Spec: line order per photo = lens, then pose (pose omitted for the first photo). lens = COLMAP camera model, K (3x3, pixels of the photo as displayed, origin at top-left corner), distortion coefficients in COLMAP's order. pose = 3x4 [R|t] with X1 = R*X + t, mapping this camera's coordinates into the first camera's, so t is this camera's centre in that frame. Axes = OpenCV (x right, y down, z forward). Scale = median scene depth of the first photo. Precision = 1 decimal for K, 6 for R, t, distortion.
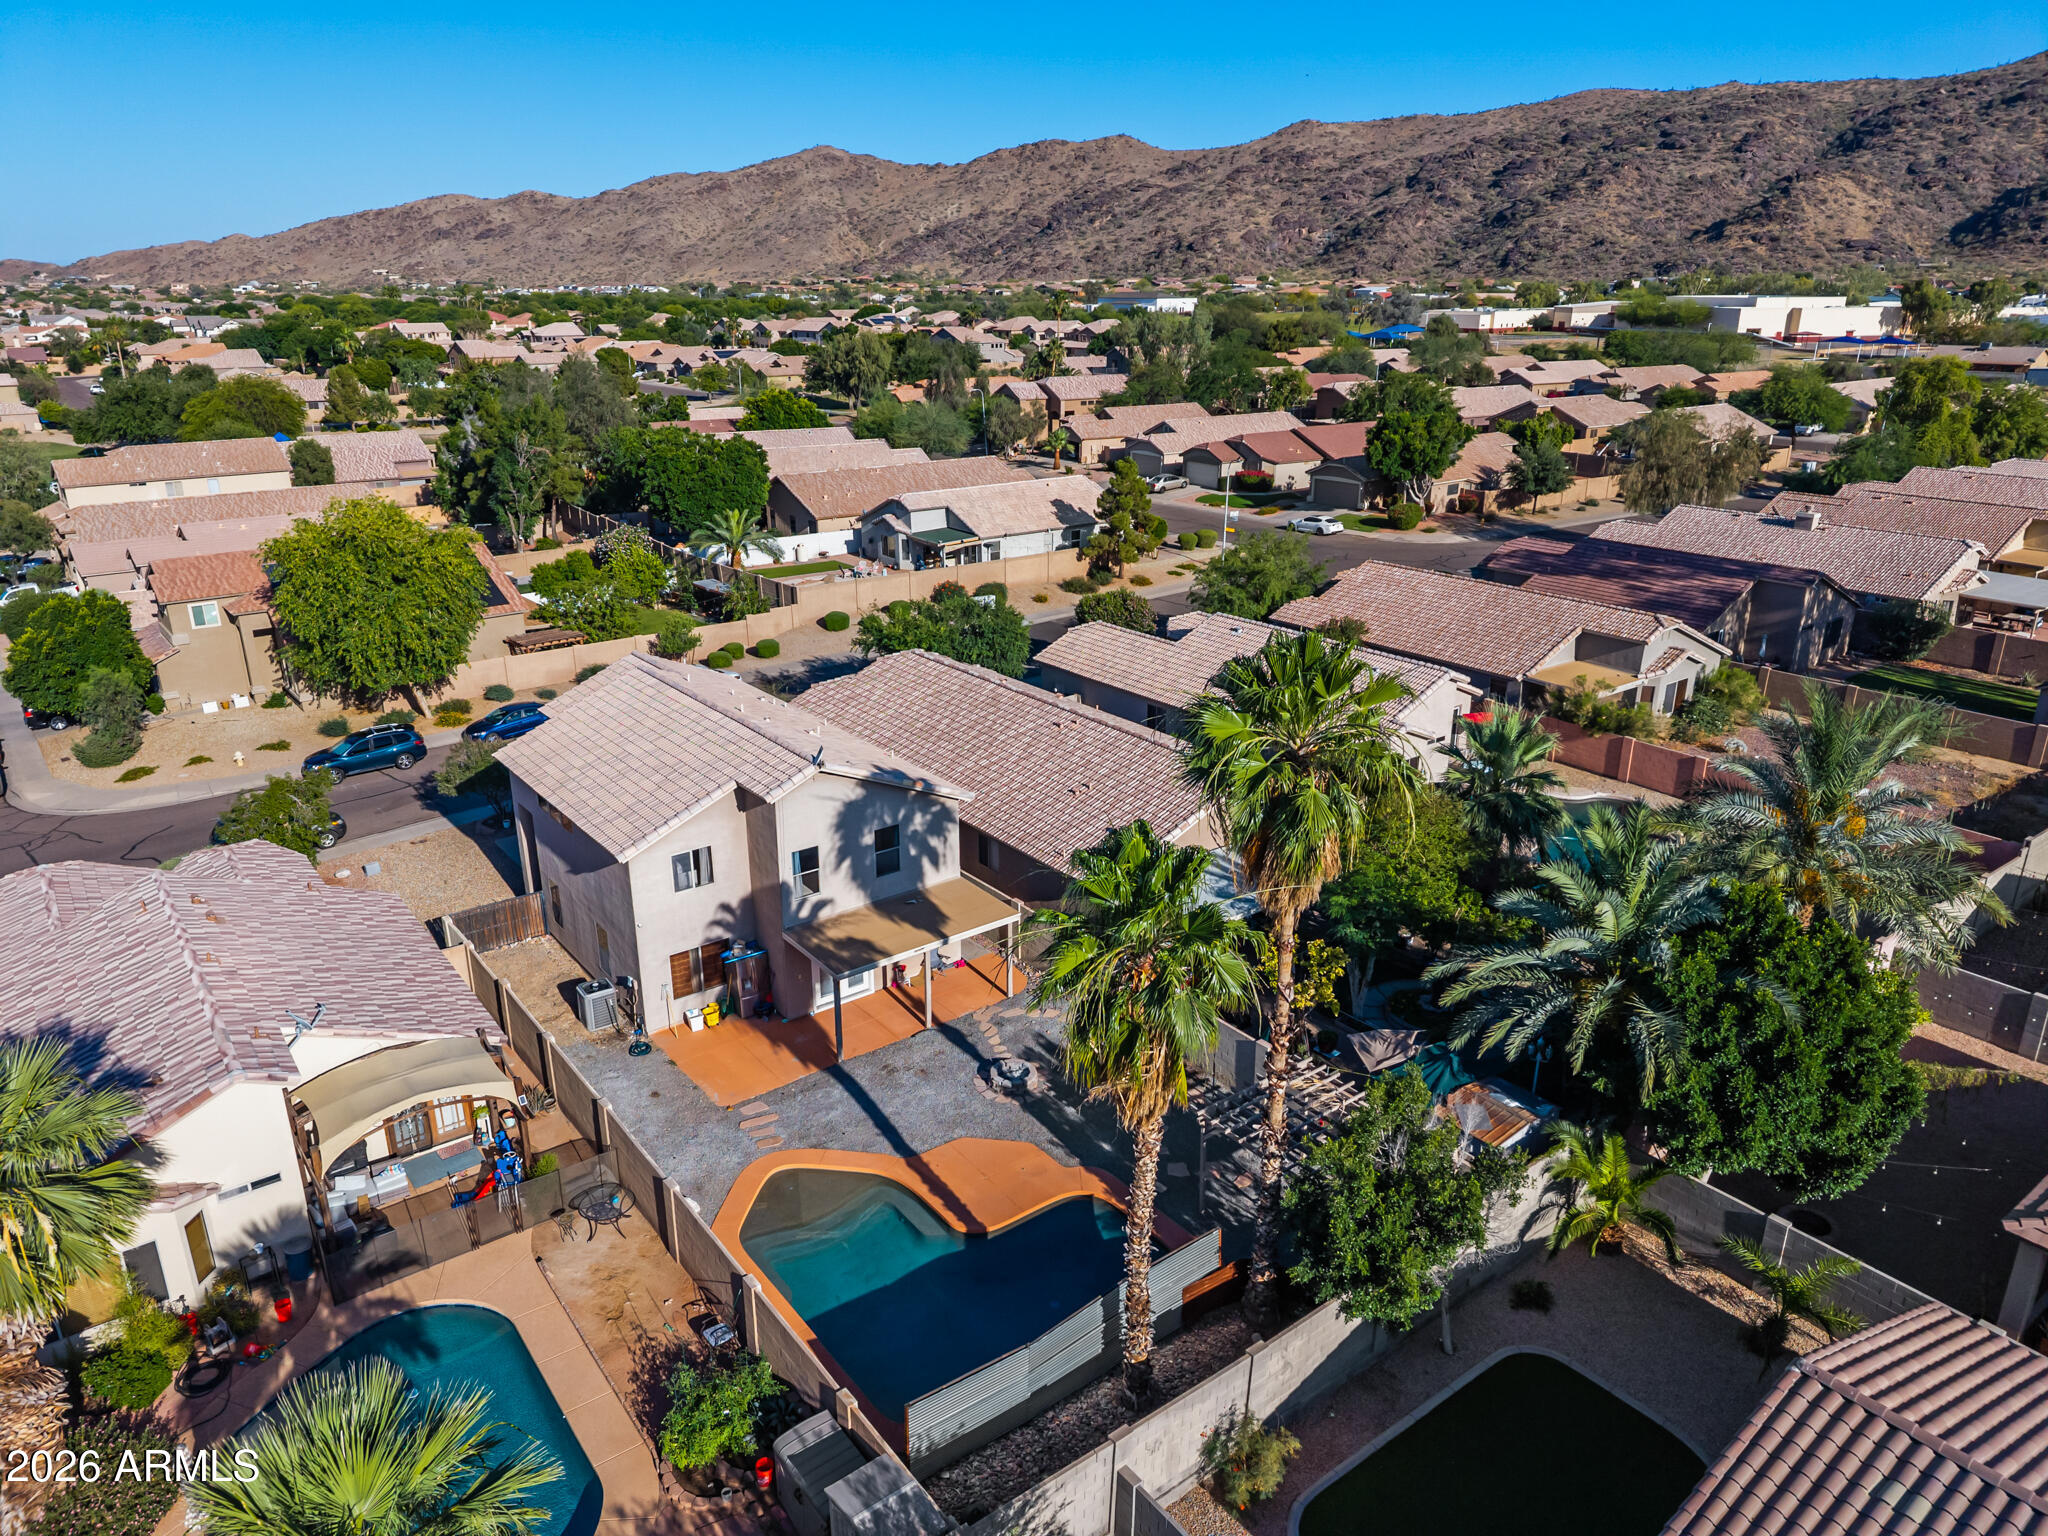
lens RADIAL K [[1373.6, 0, 1027.3], [0, 1373.6, 770.1], [0, 0, 1]] dist [0.021934, -0.014090]
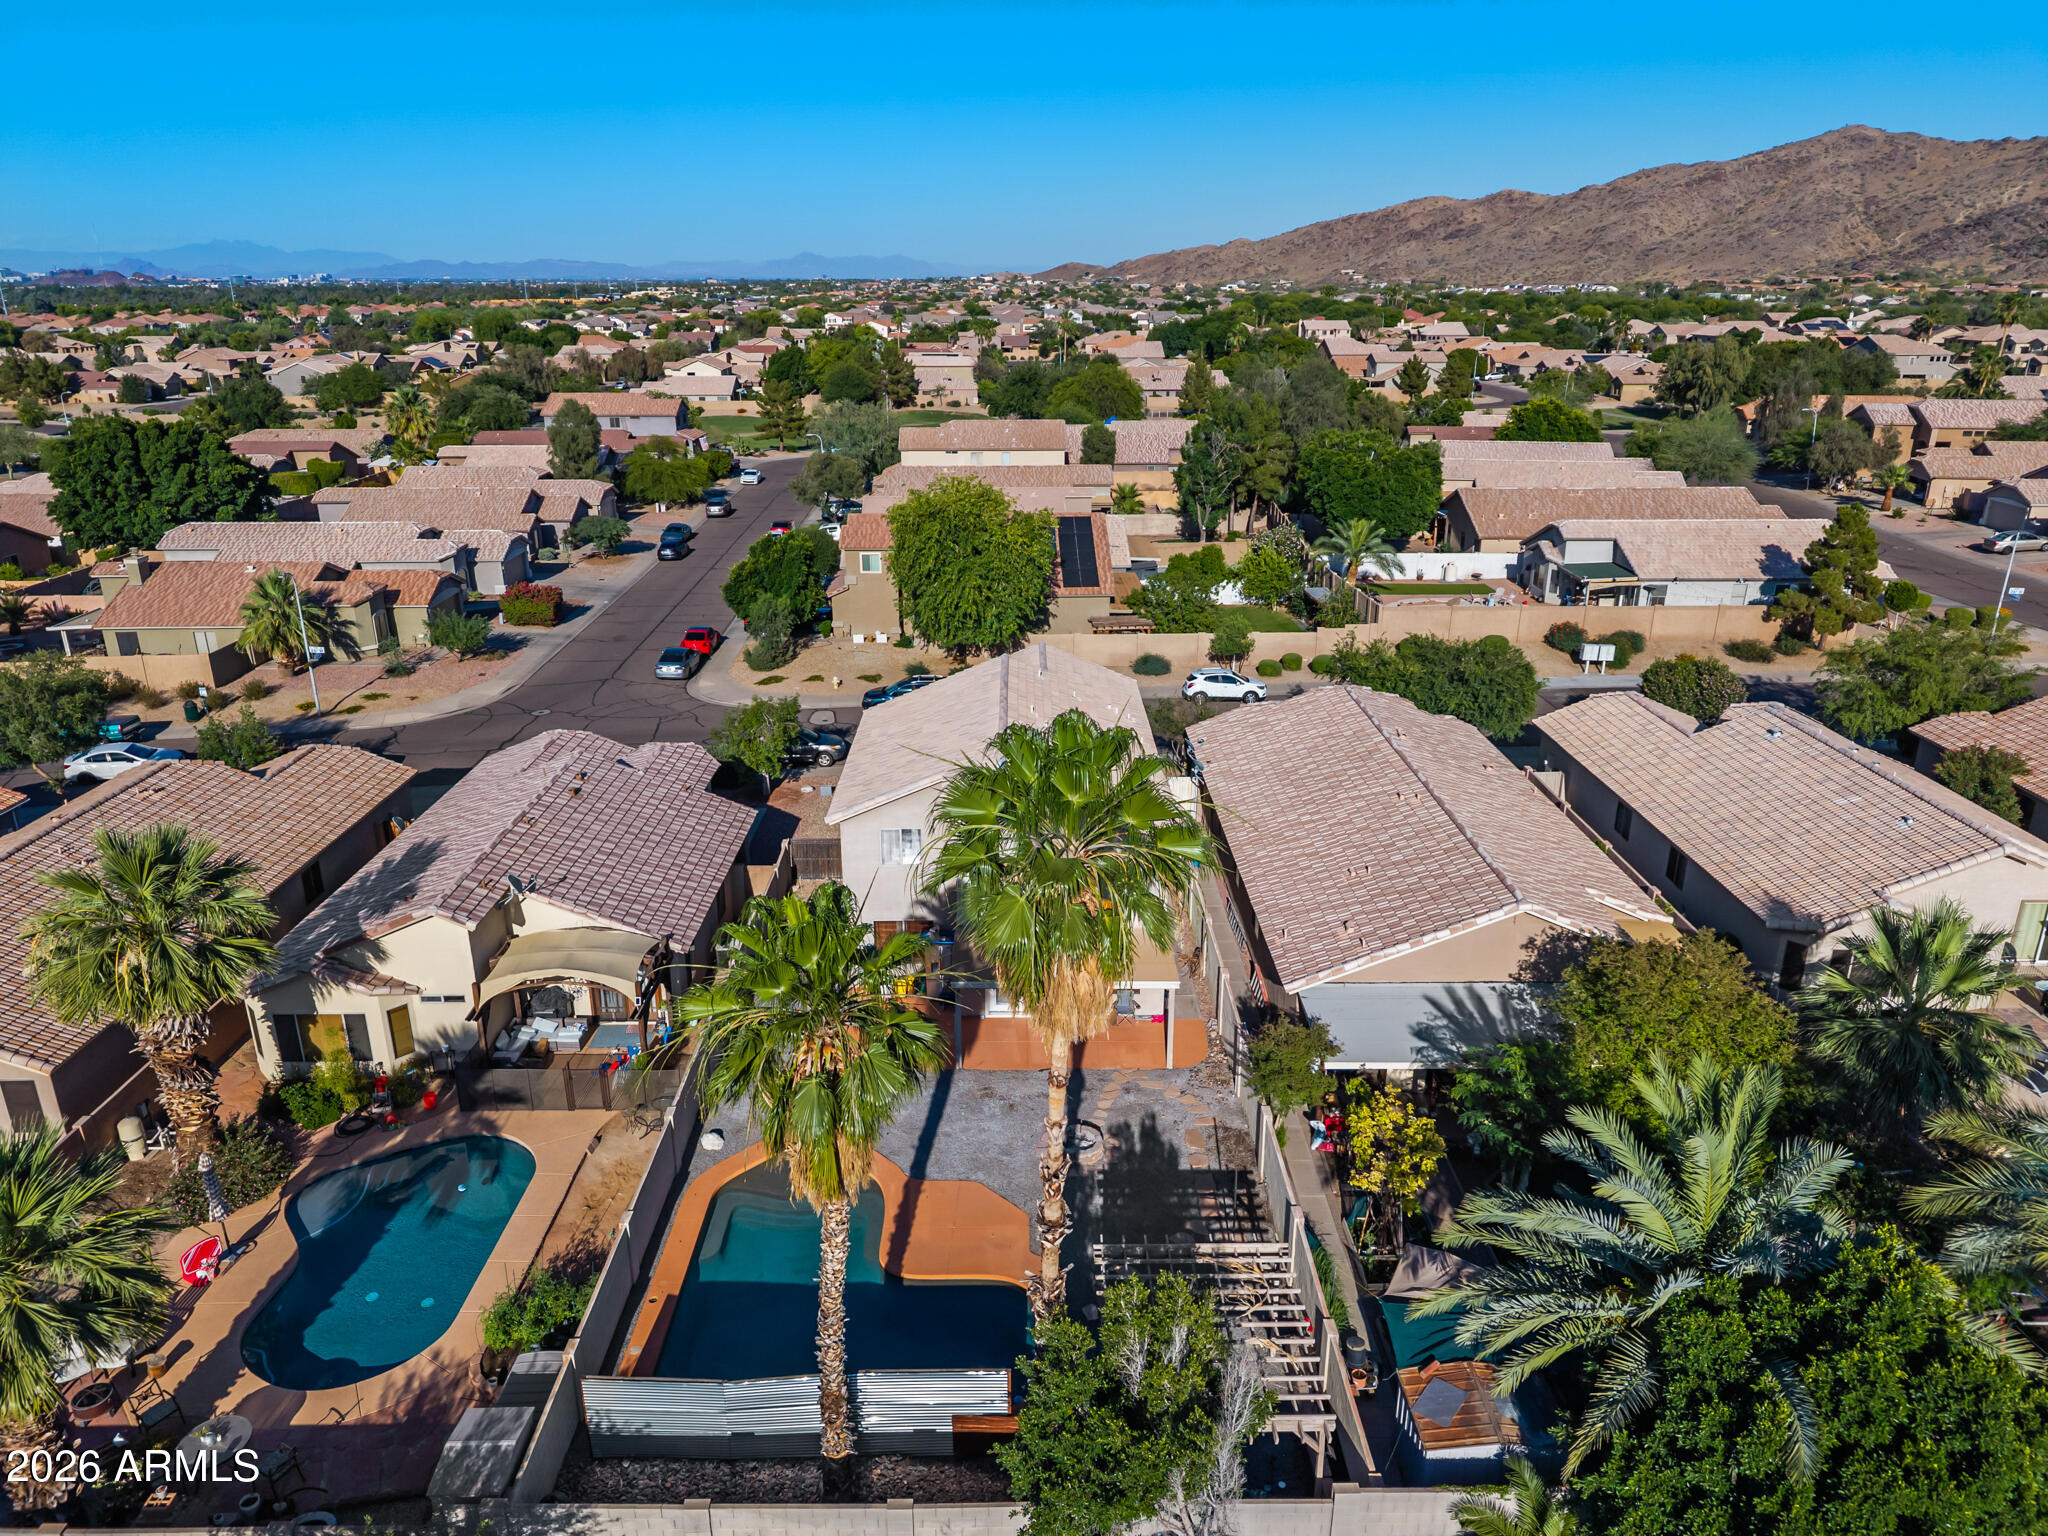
lens RADIAL K [[1392.7, 0, 1024.0], [0, 1392.7, 768.0], [0, 0, 1]] dist [0.001073, 0.002884]
pose [[0.801383, 0.199811, -0.563791, 0.133659], [-0.201997, 0.977587, 0.059341, -0.021551], [0.563012, 0.066329, 0.823783, 0.059265]]
